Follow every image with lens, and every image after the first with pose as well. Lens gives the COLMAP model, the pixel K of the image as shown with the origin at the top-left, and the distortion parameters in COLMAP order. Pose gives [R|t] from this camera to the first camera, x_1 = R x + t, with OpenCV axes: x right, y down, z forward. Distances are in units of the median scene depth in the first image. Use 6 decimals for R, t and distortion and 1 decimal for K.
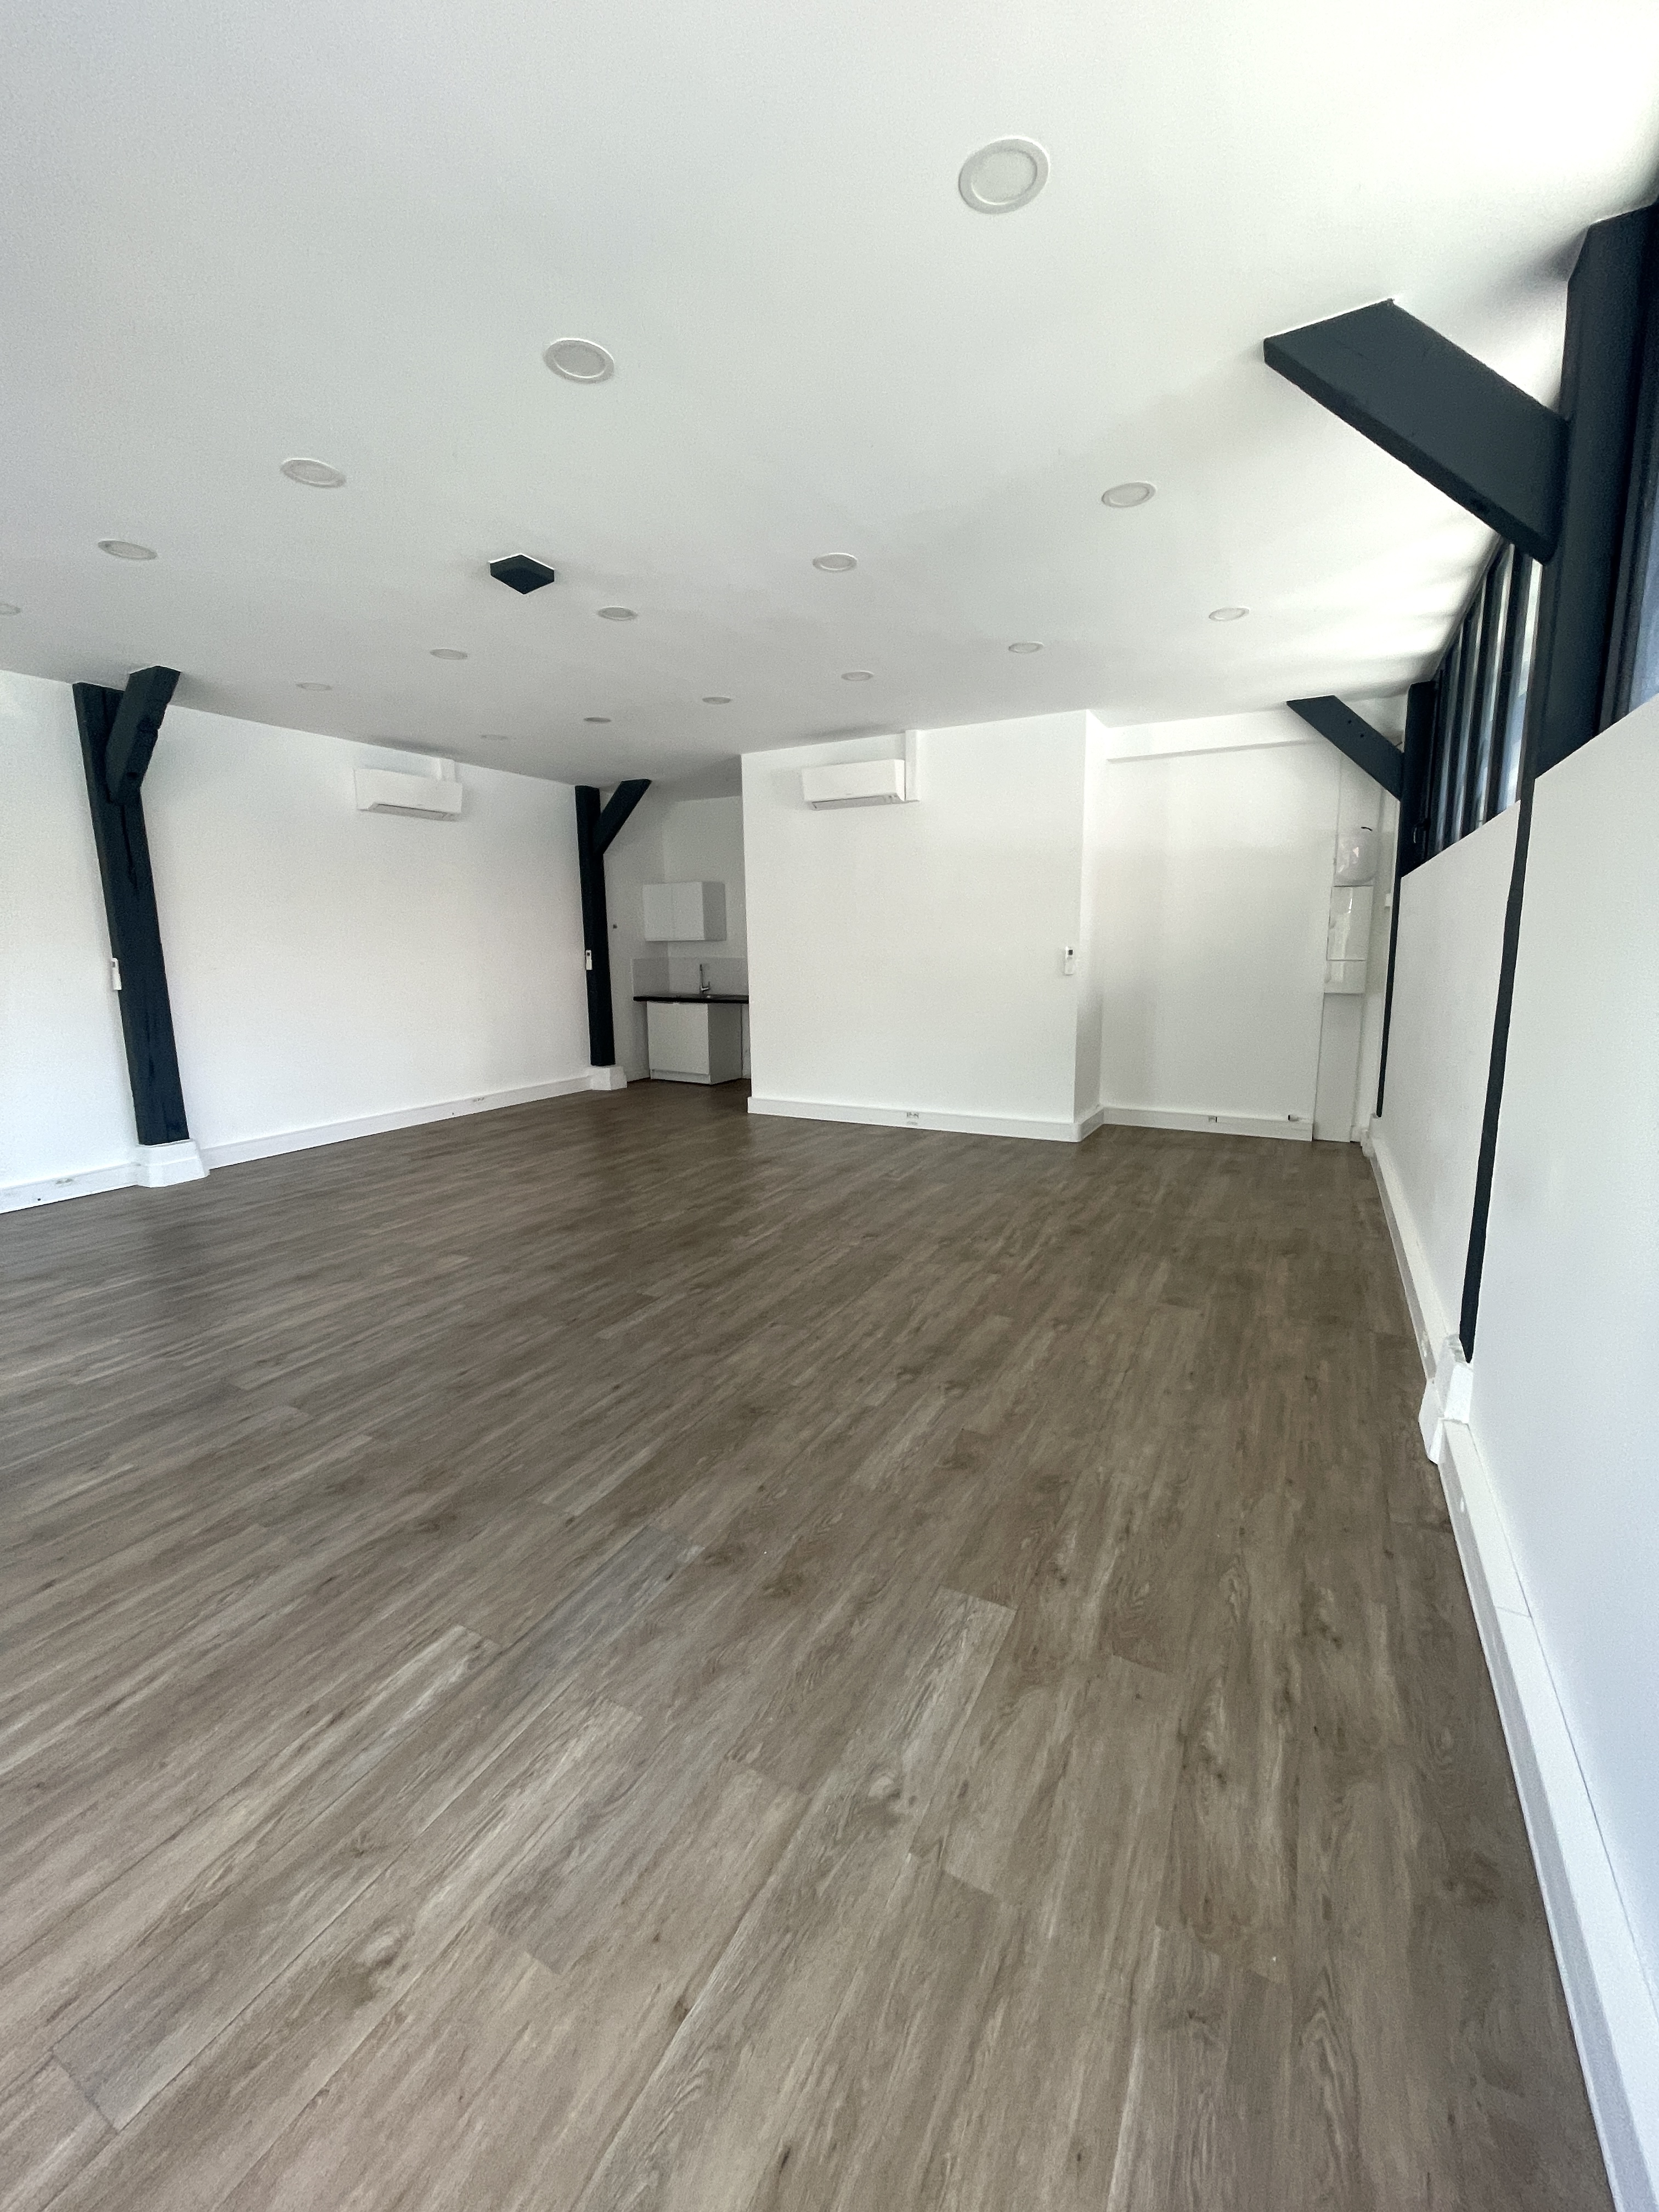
lens RADIAL K [[887.5, 0, 839.3], [0, 887.5, 1089.6], [0, 0, 1]] dist [-0.004363, 0.001086]
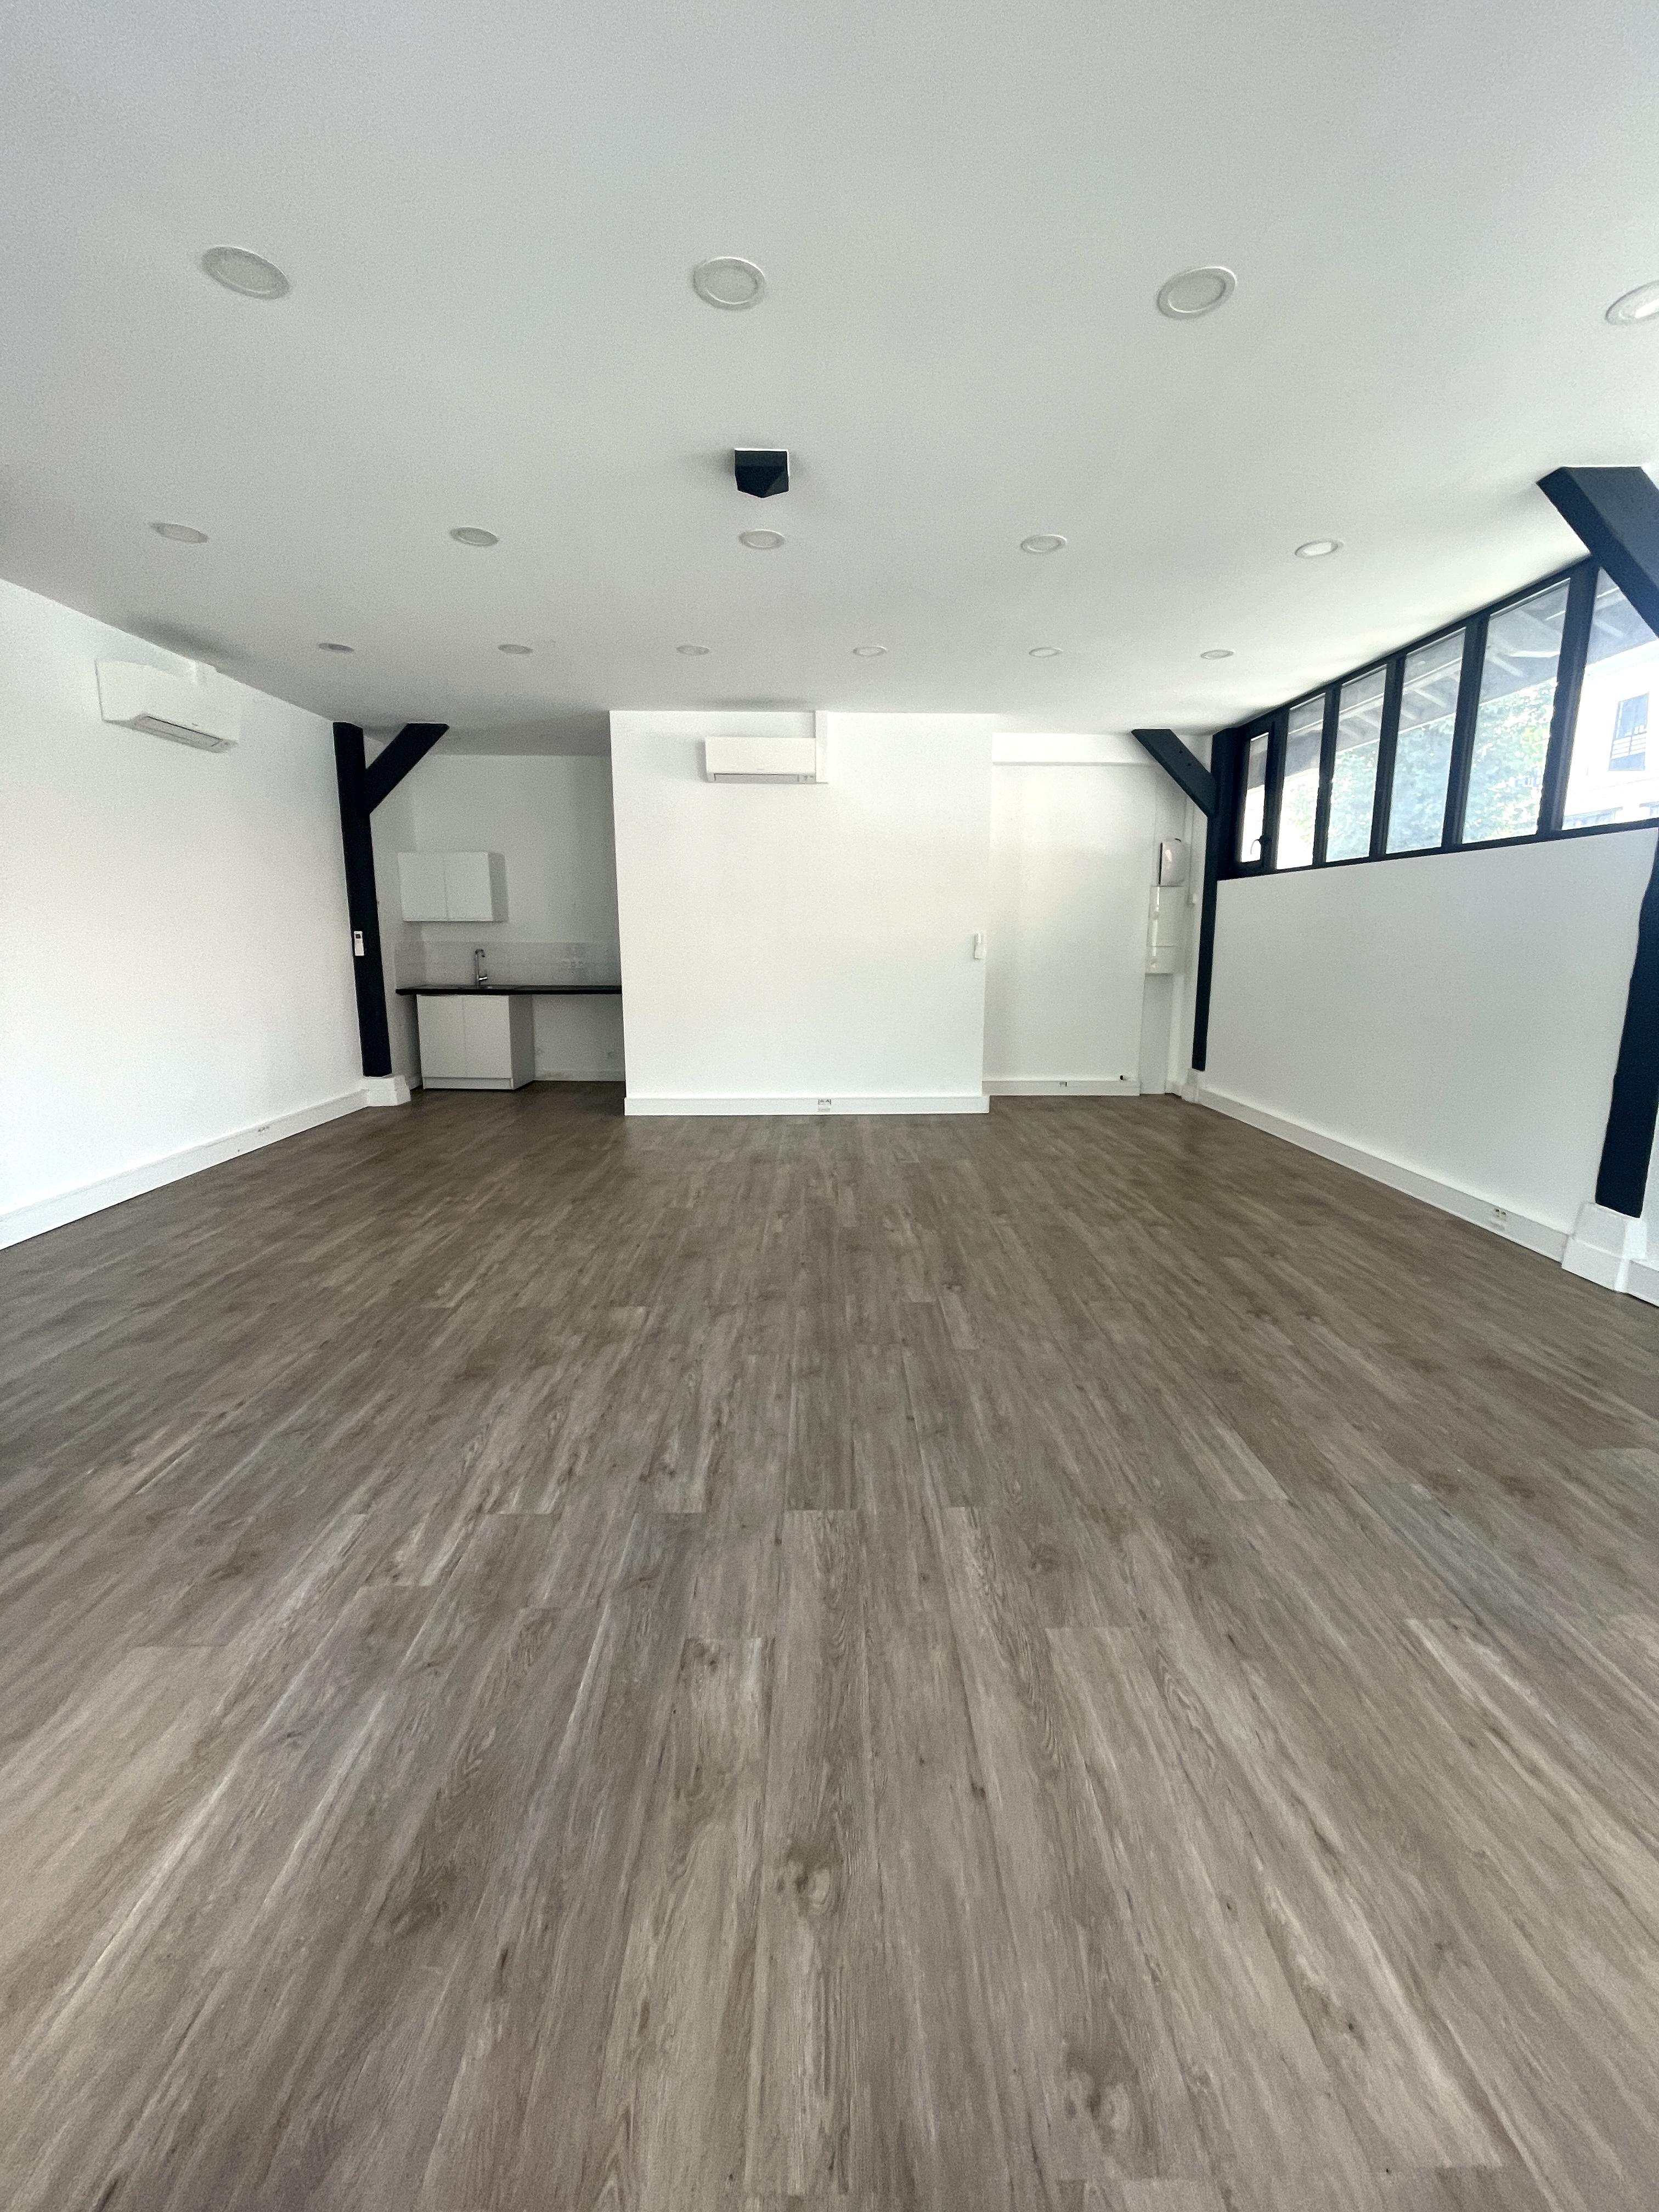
lens RADIAL K [[887.5, 0, 840.3], [0, 887.5, 1089.2], [0, 0, 1]] dist [-0.004363, 0.001086]
pose [[0.871698, -0.072708, 0.484620, -0.756795], [0.067911, 0.997313, 0.027475, -0.021593], [-0.485315, 0.008961, 0.874293, 0.244799]]
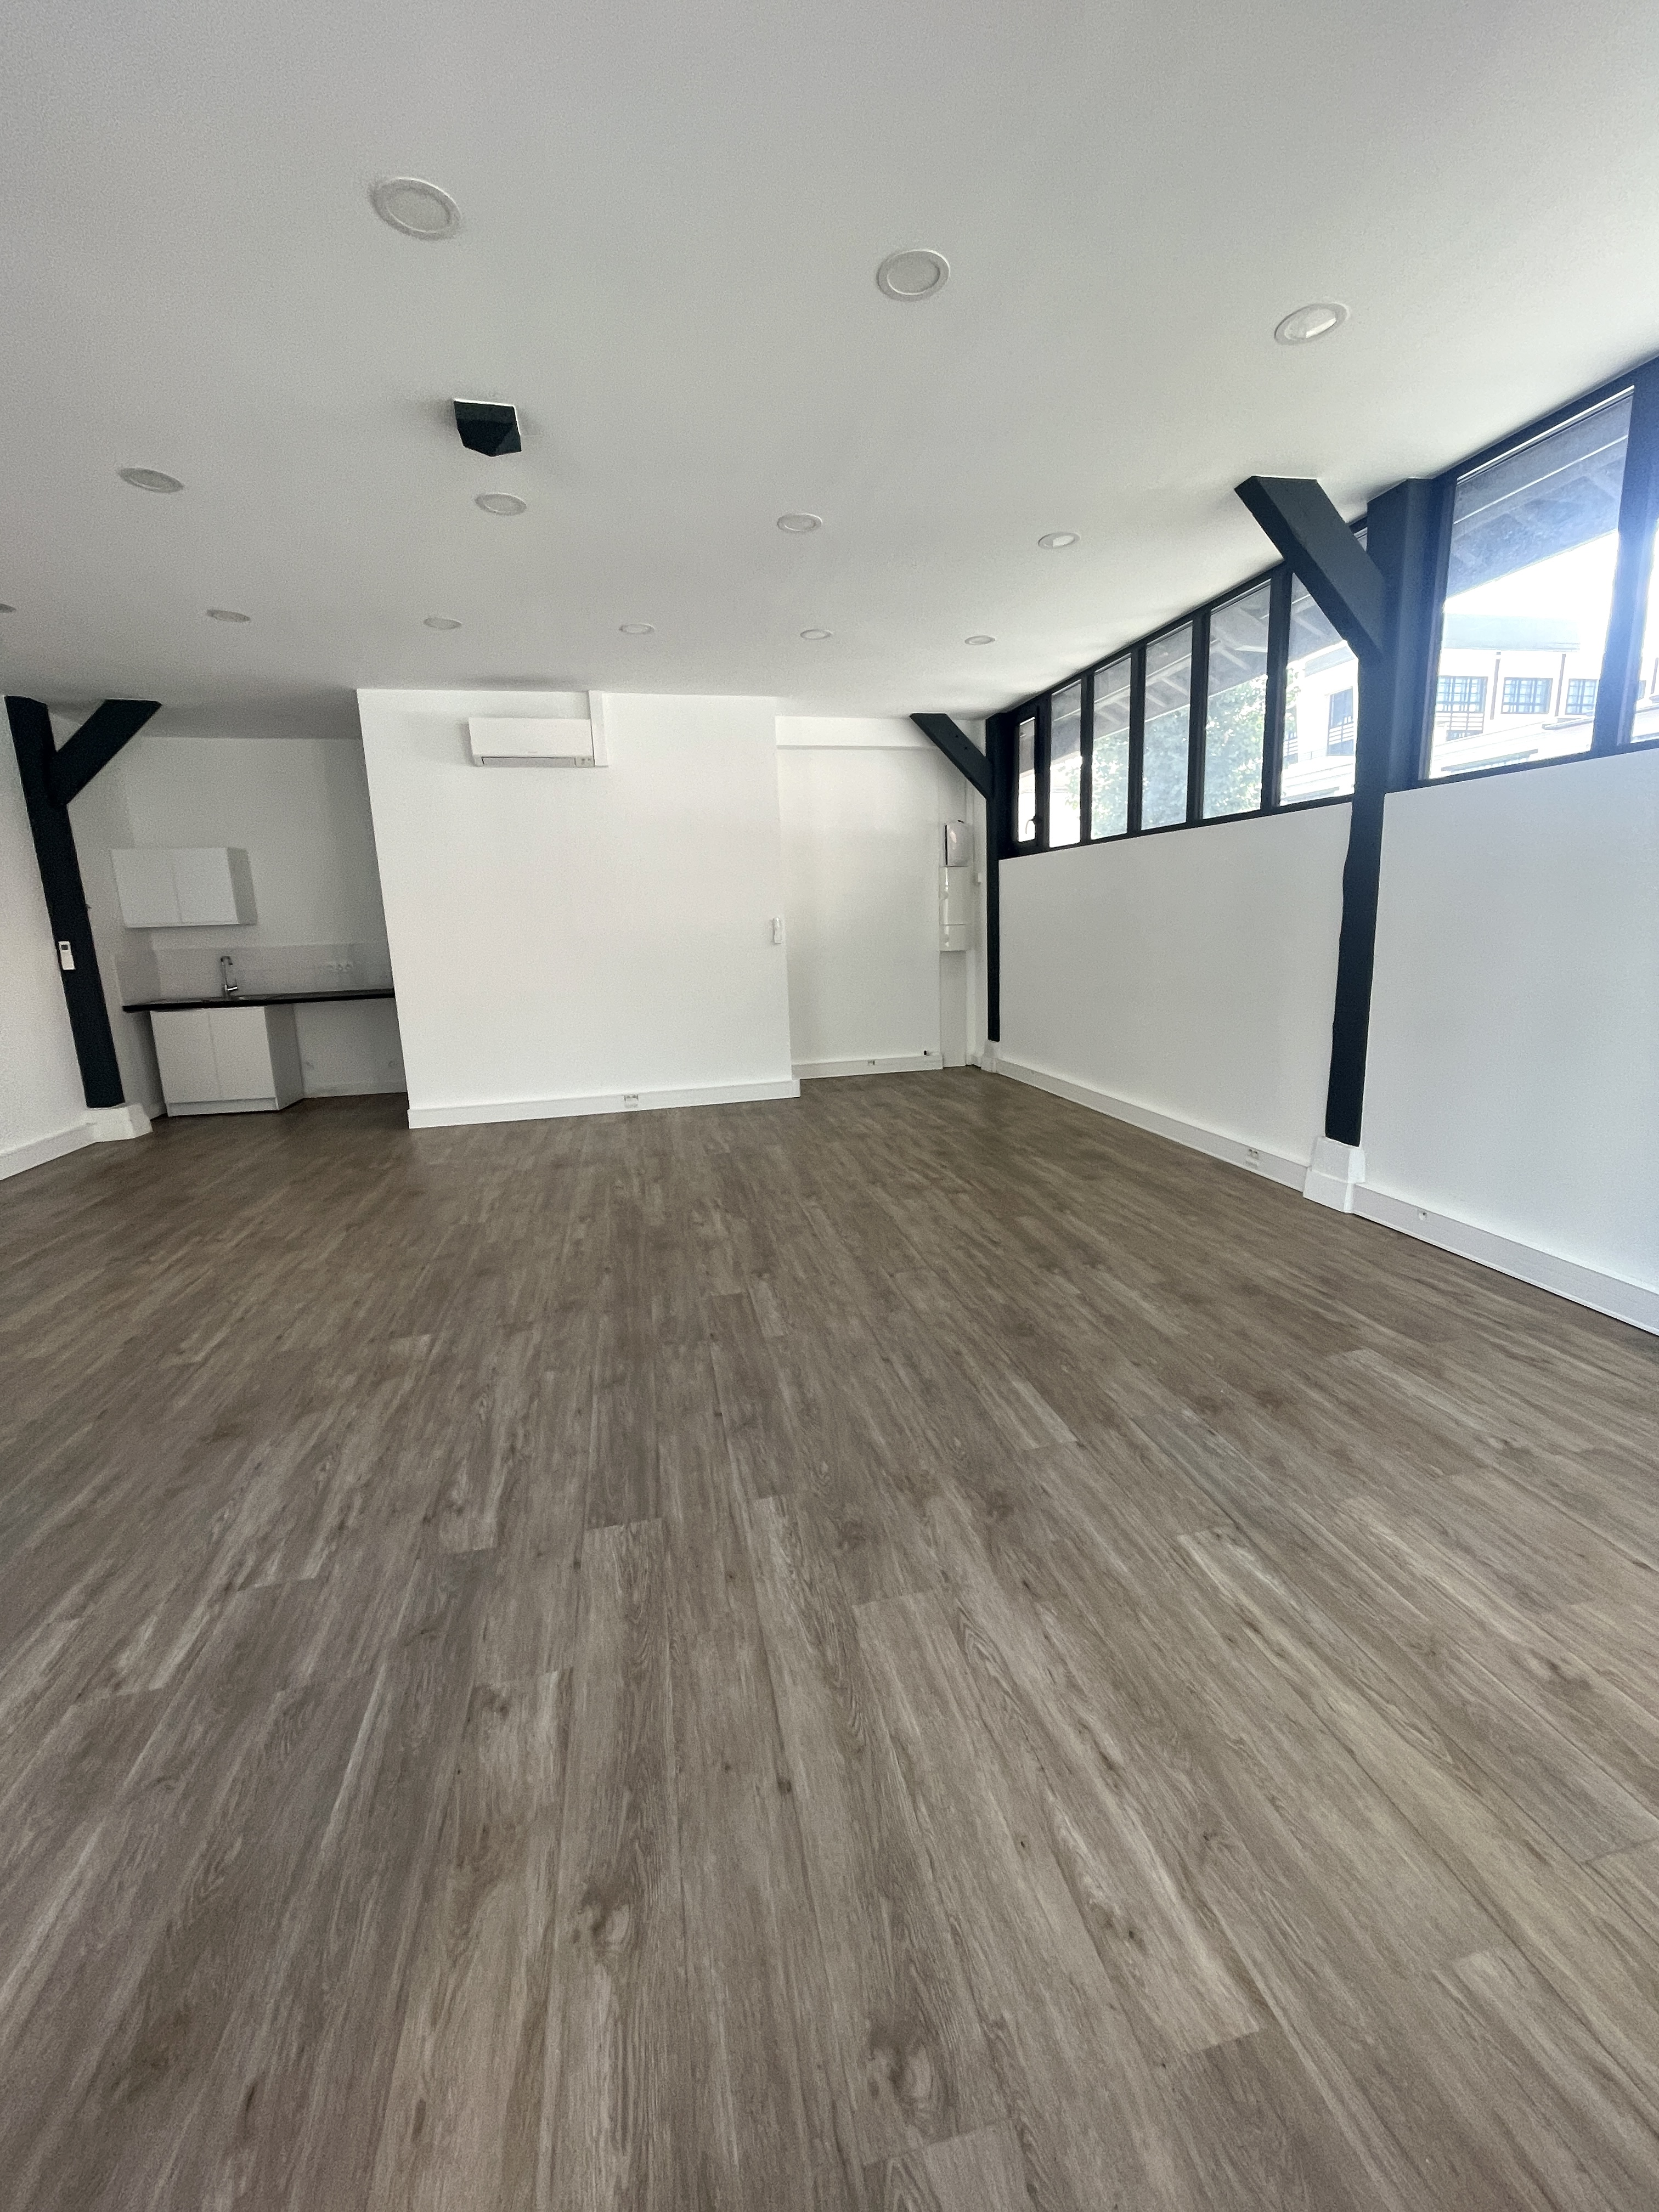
lens RADIAL K [[887.5, 0, 837.7], [0, 887.5, 1089.7], [0, 0, 1]] dist [-0.004363, 0.001086]
pose [[0.754026, -0.139545, 0.641850, -0.721744], [0.131331, 0.989470, 0.060838, -0.017156], [-0.643581, 0.038421, 0.764413, 0.238495]]
